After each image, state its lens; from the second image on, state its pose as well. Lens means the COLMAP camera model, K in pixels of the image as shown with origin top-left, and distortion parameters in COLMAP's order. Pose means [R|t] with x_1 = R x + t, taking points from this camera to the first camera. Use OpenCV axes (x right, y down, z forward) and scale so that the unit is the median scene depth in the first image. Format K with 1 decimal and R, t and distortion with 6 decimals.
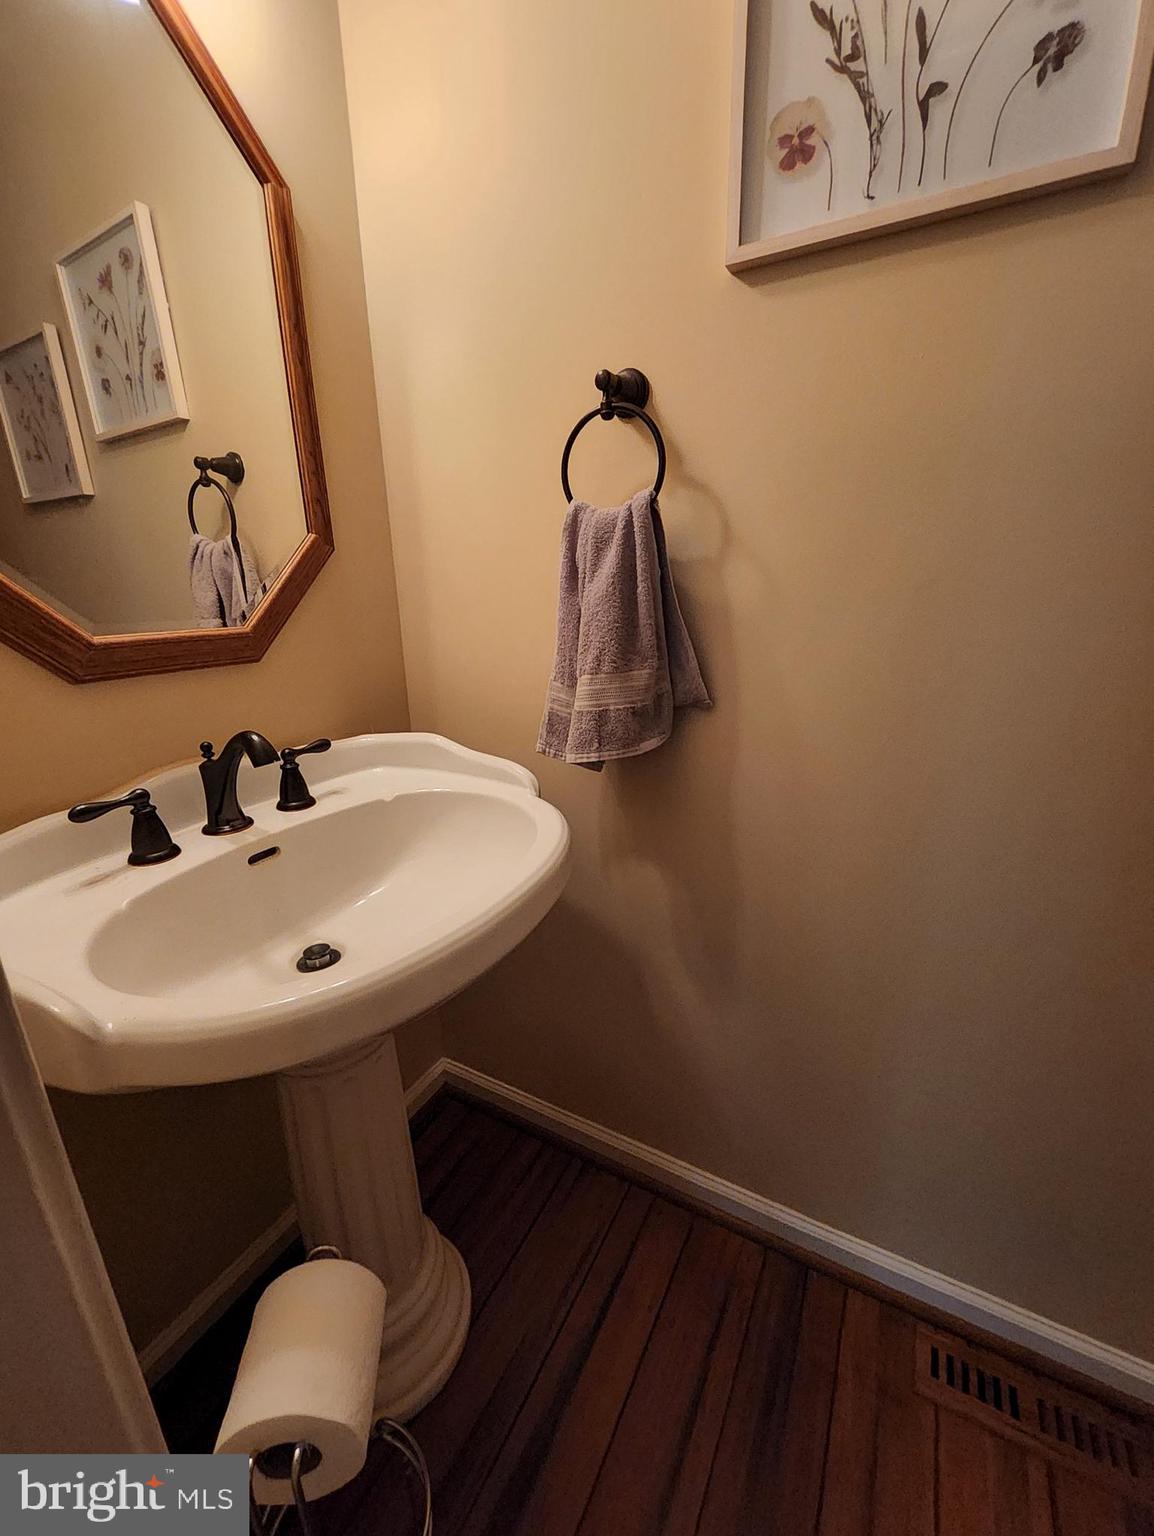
lens RADIAL K [[608.7, 0, 575.6], [0, 608.7, 769.5], [0, 0, 1]] dist [0.002608, -0.003088]
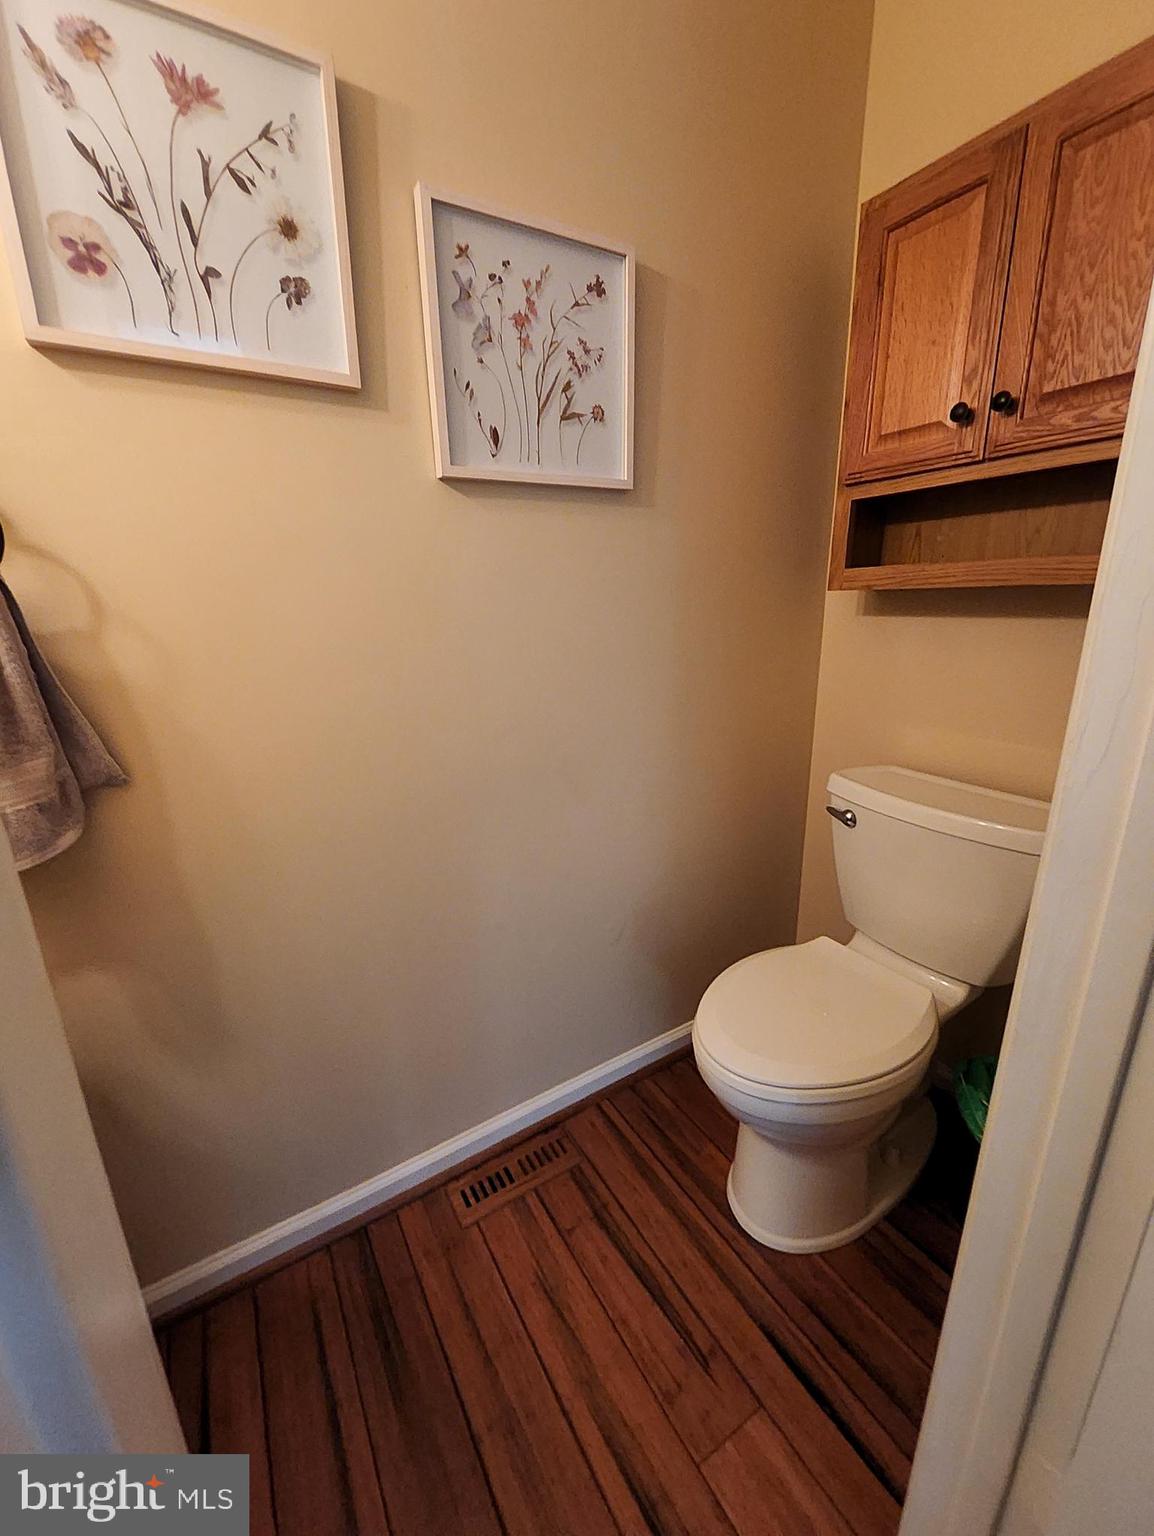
lens RADIAL K [[608.7, 0, 576.3], [0, 608.7, 767.5], [0, 0, 1]] dist [0.002608, -0.003088]
pose [[0.492330, -0.219177, 0.842362, -0.245687], [0.252681, 0.962089, 0.102646, -0.046481], [-0.832925, 0.162313, 0.529047, -0.105177]]
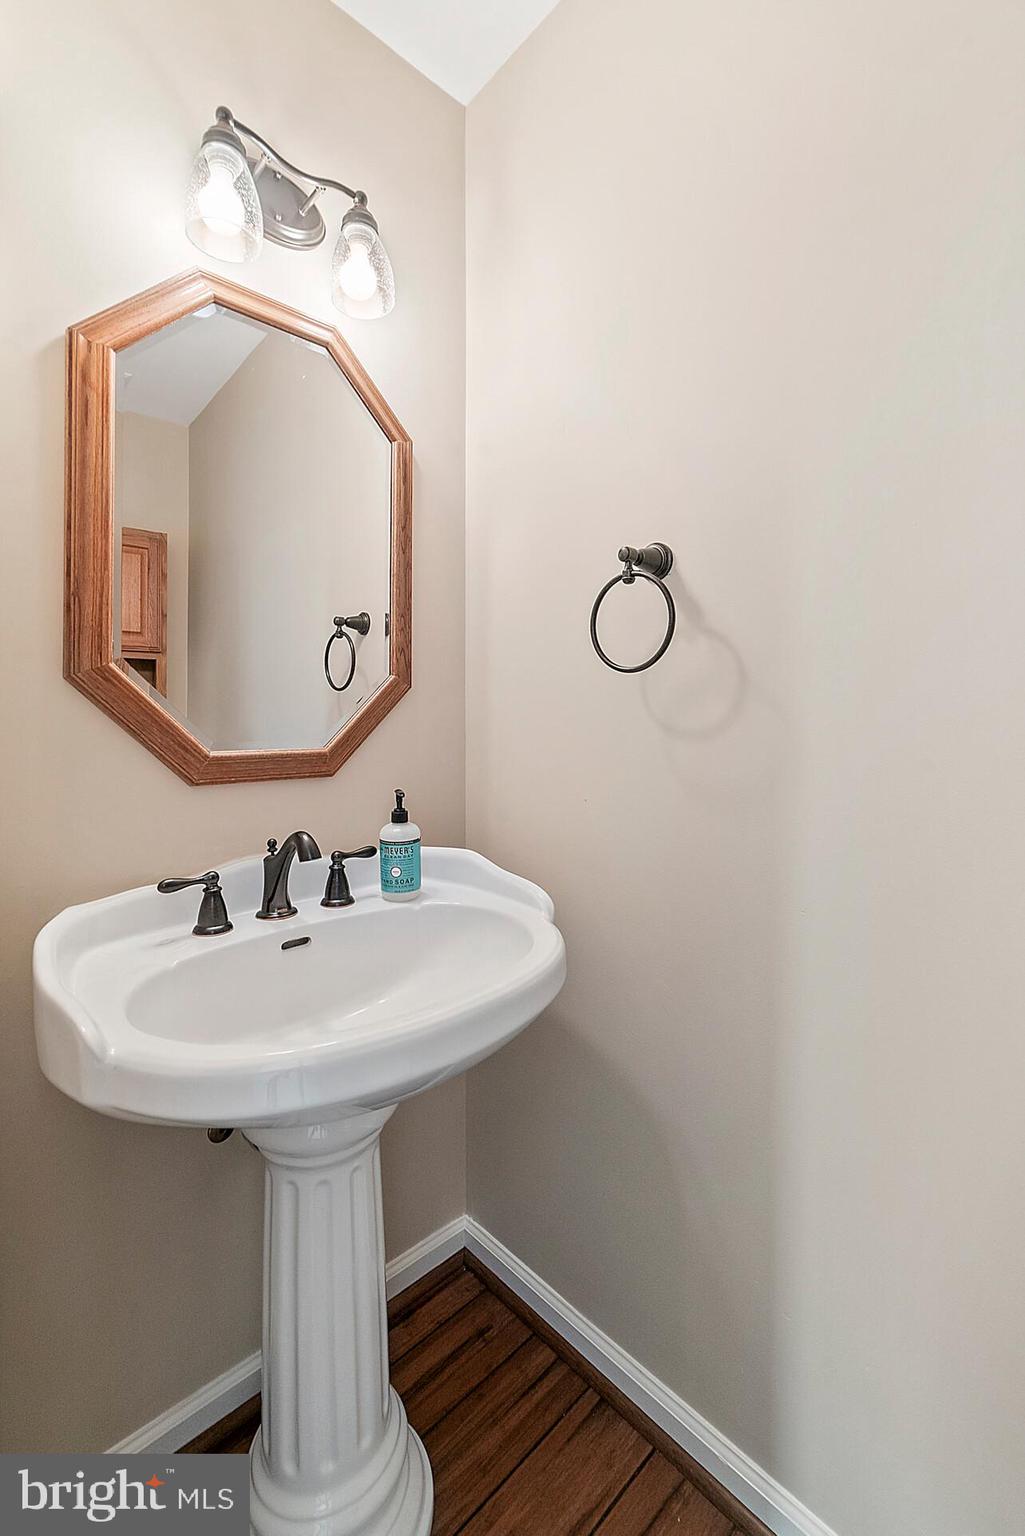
lens RADIAL K [[639.8, 0, 525.2], [0, 639.8, 722.6], [0, 0, 1]] dist [-0.014712, 0.000115]
pose [[0.954029, 0.024032, -0.298748, 0.237873], [-0.105190, 0.960220, -0.258674, 0.008068], [0.280647, 0.278208, 0.918606, -0.088416]]
